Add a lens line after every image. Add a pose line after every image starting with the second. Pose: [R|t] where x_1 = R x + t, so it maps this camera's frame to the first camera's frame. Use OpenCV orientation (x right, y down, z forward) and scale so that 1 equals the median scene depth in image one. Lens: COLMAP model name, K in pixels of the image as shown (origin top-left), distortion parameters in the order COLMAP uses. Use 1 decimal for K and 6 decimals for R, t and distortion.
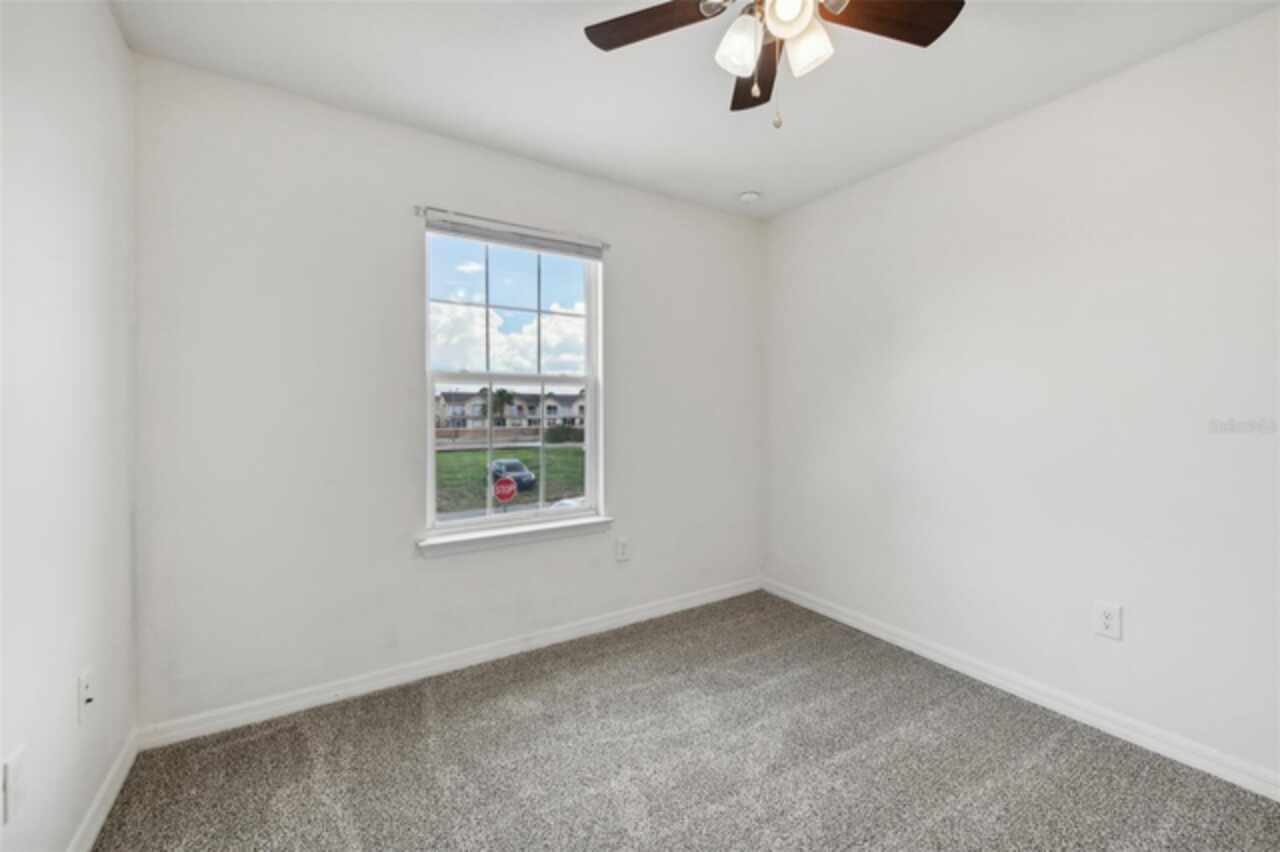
lens RADIAL K [[527.0, 0, 643.3], [0, 527.0, 424.6], [0, 0, 1]] dist [0.002482, 0.000154]
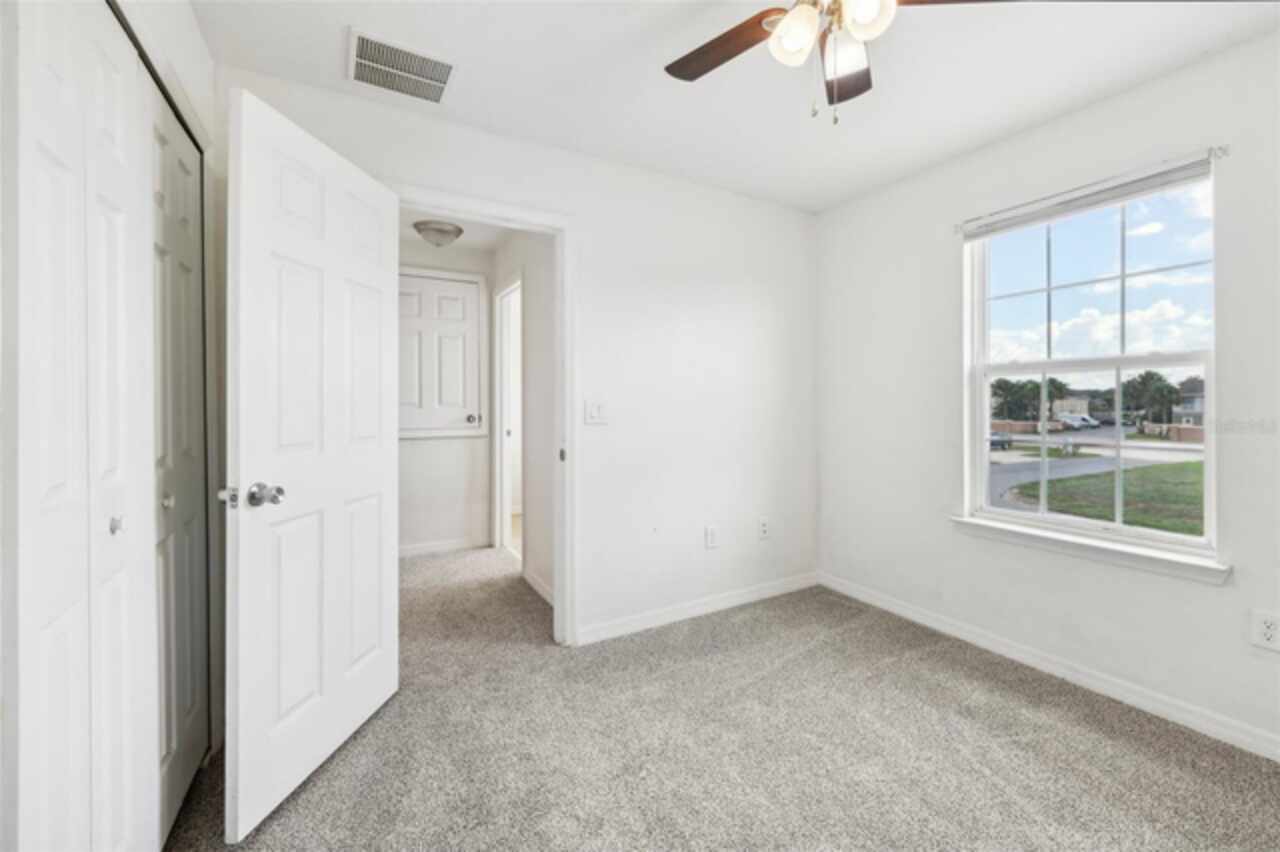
lens RADIAL K [[521.9, 0, 668.5], [0, 521.9, 416.0], [0, 0, 1]] dist [0.000088, -0.000169]
pose [[-0.038830, 0.019233, -0.999061, 0.708520], [-0.033929, 0.999213, 0.020555, 0.002734], [0.998670, 0.034696, -0.038146, 0.401965]]
